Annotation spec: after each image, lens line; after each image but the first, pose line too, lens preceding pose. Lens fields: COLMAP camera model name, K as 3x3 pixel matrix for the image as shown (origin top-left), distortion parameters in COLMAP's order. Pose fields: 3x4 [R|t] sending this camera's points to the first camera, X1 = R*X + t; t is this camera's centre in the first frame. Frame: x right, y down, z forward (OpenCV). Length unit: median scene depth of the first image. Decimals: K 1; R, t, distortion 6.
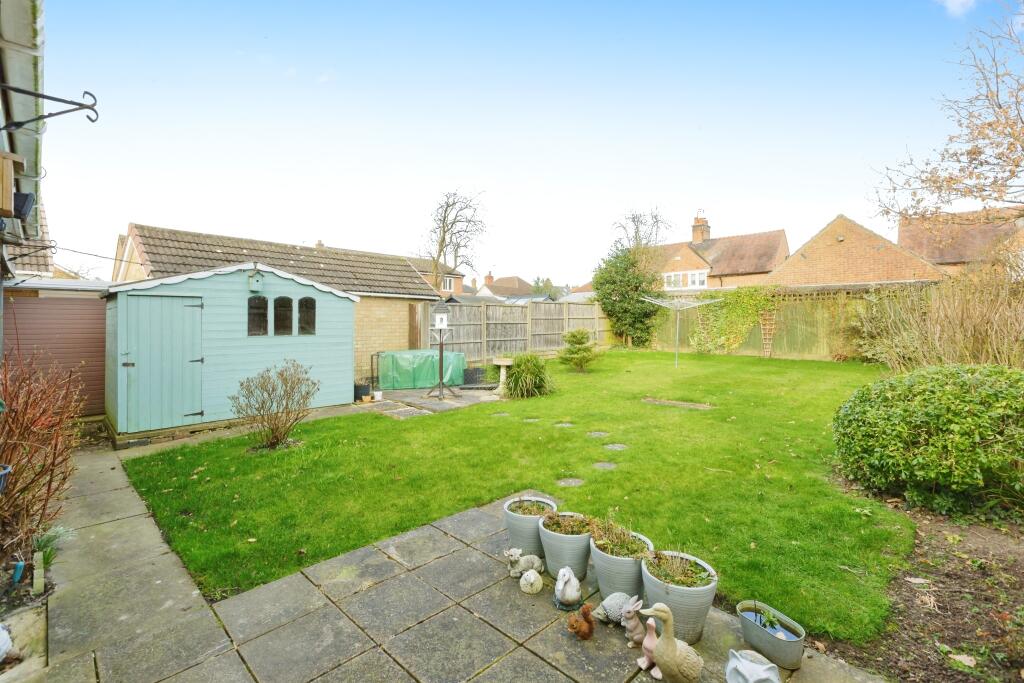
lens RADIAL K [[466.4, 0, 514.8], [0, 466.4, 318.8], [0, 0, 1]] dist [0.004725, 0.000223]
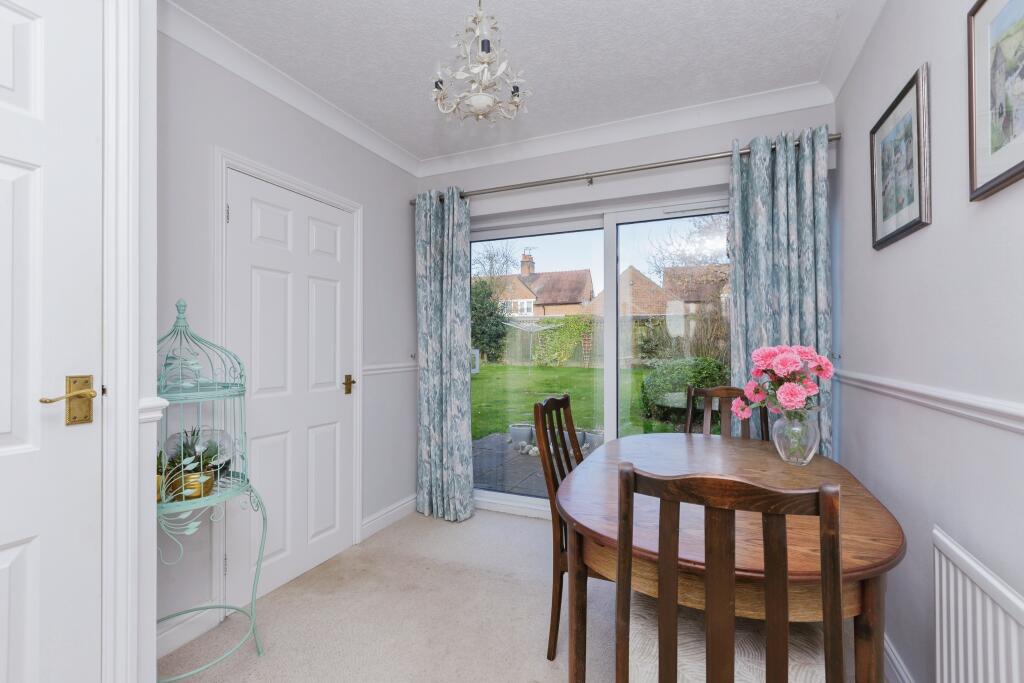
lens RADIAL K [[466.4, 0, 509.9], [0, 466.4, 342.9], [0, 0, 1]] dist [0.004725, 0.000223]
pose [[0.931457, 0.002402, 0.363844, -0.138772], [-0.003502, 0.999991, 0.002364, 0.007056], [-0.363835, -0.003476, 0.931457, -0.158616]]
